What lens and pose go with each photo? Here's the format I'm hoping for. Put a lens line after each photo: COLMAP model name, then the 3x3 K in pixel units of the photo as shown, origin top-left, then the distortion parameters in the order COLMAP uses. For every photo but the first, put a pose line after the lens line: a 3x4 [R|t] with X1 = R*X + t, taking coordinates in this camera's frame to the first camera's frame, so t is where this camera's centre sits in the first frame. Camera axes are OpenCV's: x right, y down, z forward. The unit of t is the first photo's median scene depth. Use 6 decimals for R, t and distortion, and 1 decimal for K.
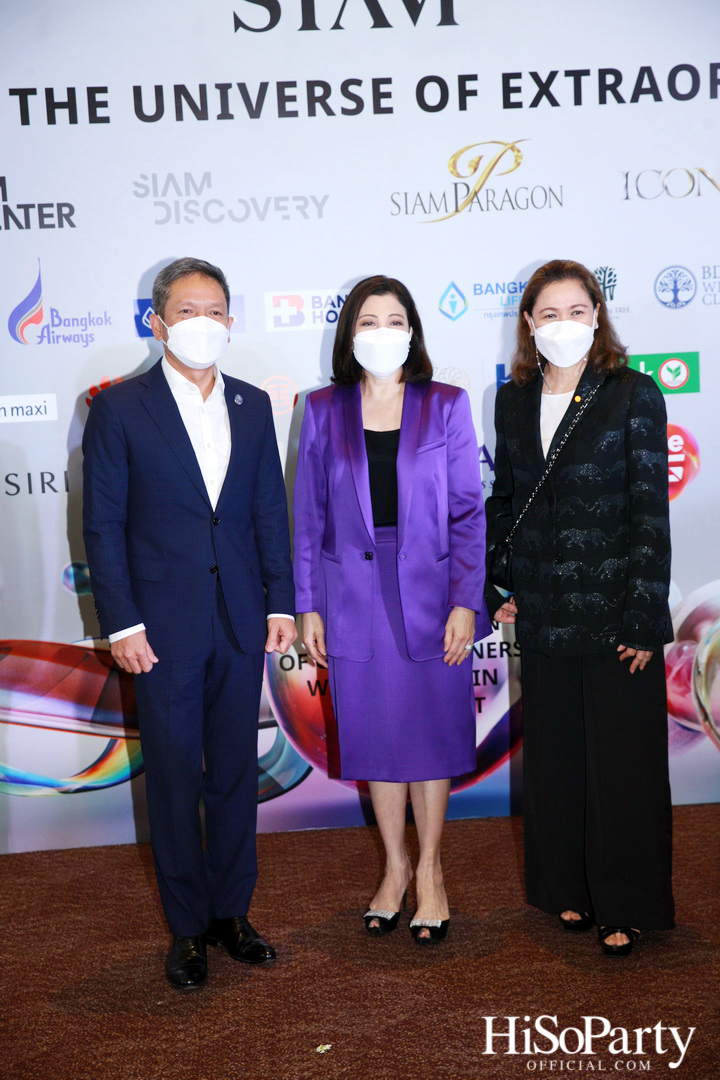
lens RADIAL K [[1624.2, 0, 355.6], [0, 1624.2, 539.5], [0, 0, 1]] dist [0.160275, 0.000000]
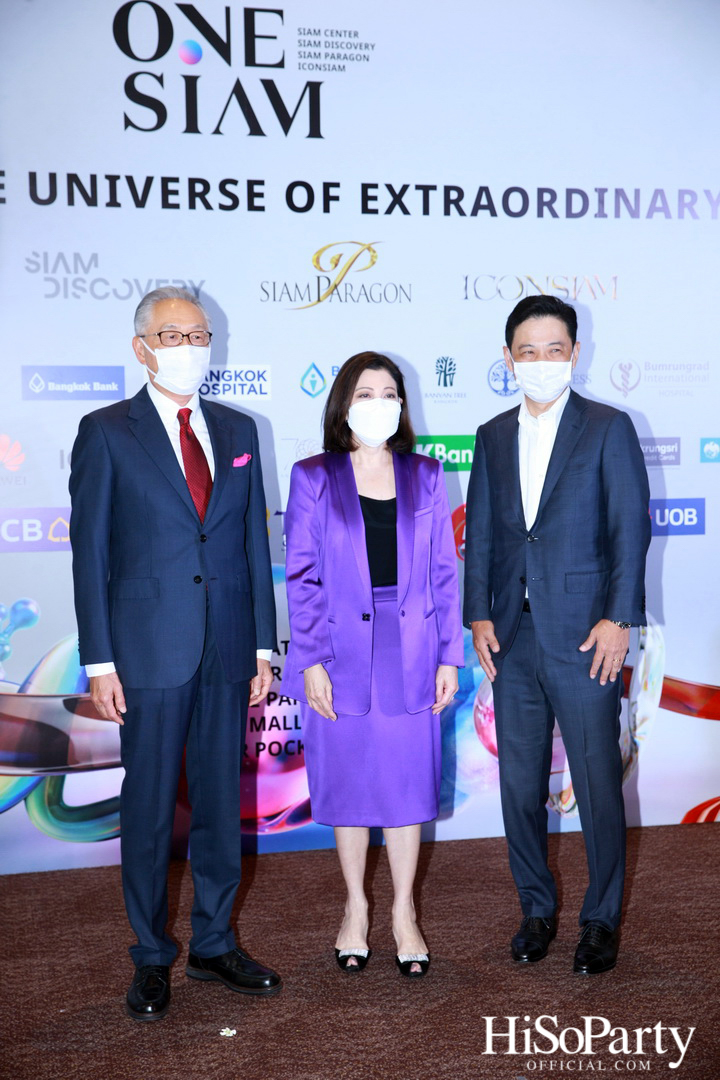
lens RADIAL K [[1593.0, 0, 356.1], [0, 1593.0, 539.3], [0, 0, 1]] dist [0.159735, 0.000000]
pose [[0.987816, 0.028706, 0.152956, -0.076743], [-0.022347, 0.998819, -0.043136, 0.008890], [-0.154013, 0.039192, 0.987291, -0.078542]]
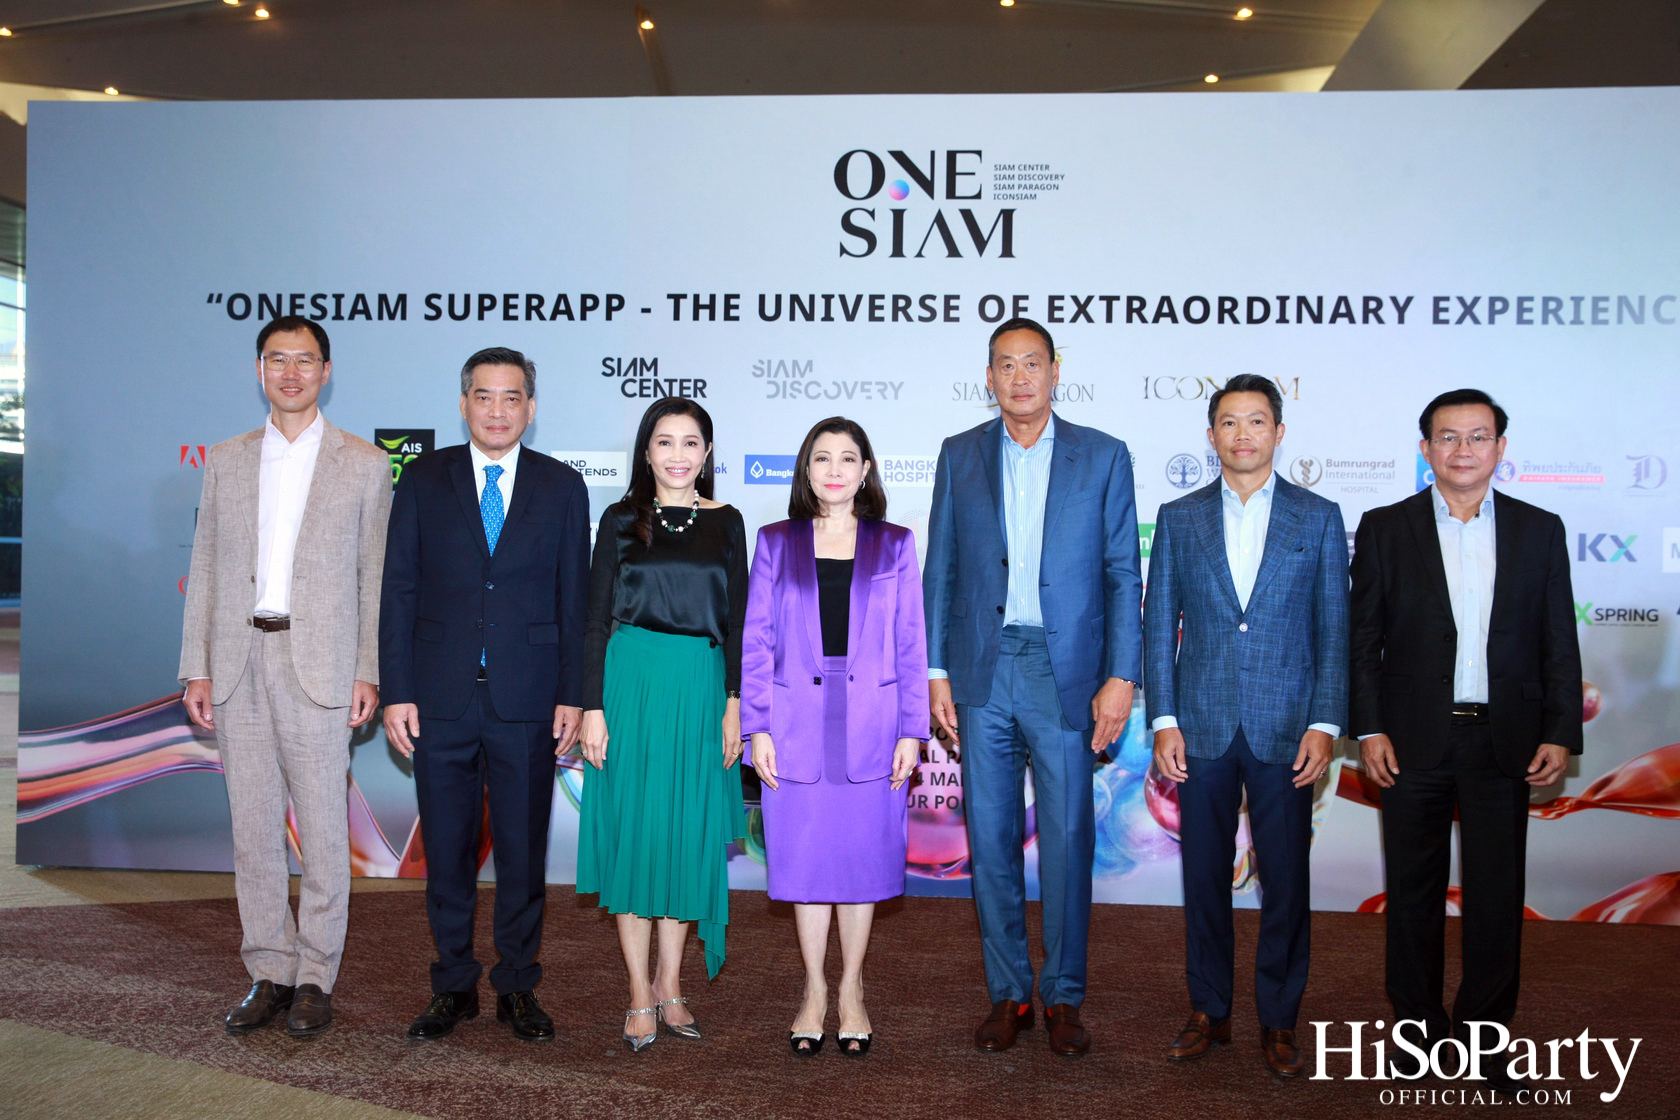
lens RADIAL K [[1643.4, 0, 880.6], [0, 1643.4, 554.3], [0, 0, 1]] dist [0.022371, 0.000000]
pose [[0.982740, 0.067143, -0.172377, 0.194269], [-0.083674, 0.992376, -0.090492, 0.037484], [0.164987, 0.103354, 0.980866, -0.233019]]
